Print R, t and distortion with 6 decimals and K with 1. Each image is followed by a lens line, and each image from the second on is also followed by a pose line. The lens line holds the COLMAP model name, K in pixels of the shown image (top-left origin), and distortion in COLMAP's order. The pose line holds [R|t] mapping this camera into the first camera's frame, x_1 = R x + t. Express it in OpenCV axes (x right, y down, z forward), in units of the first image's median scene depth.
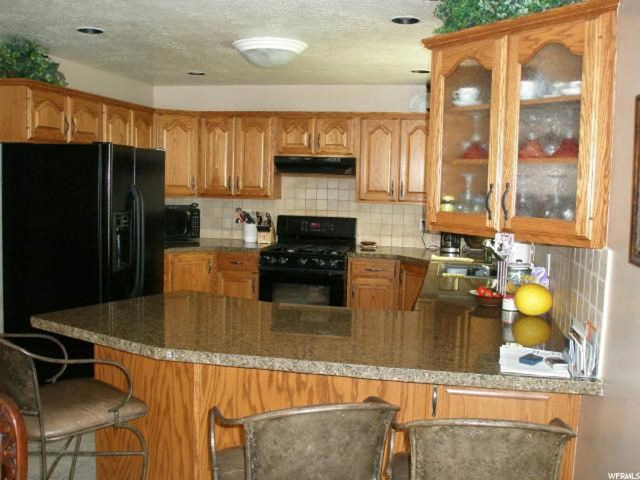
lens RADIAL K [[662.5, 0, 318.4], [0, 662.5, 239.0], [0, 0, 1]] dist [-0.084992, 0.004009]
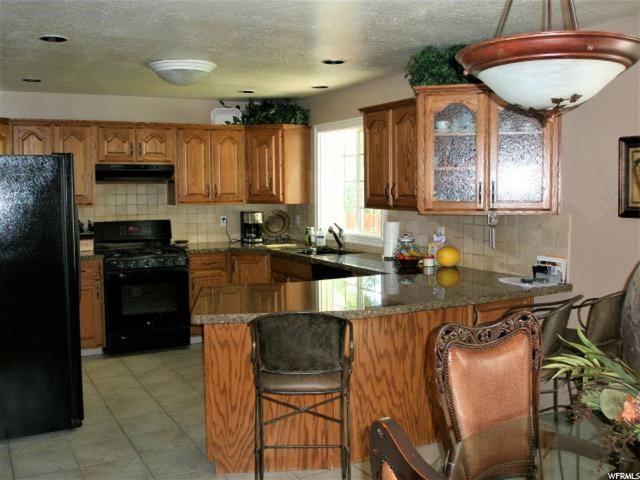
lens RADIAL K [[662.5, 0, 318.4], [0, 662.5, 239.0], [0, 0, 1]] dist [-0.084992, 0.004009]
pose [[0.763174, -0.083227, 0.640812, -0.470757], [0.085603, 0.995952, 0.027403, -0.008767], [-0.640498, 0.033942, 0.767209, 0.005133]]
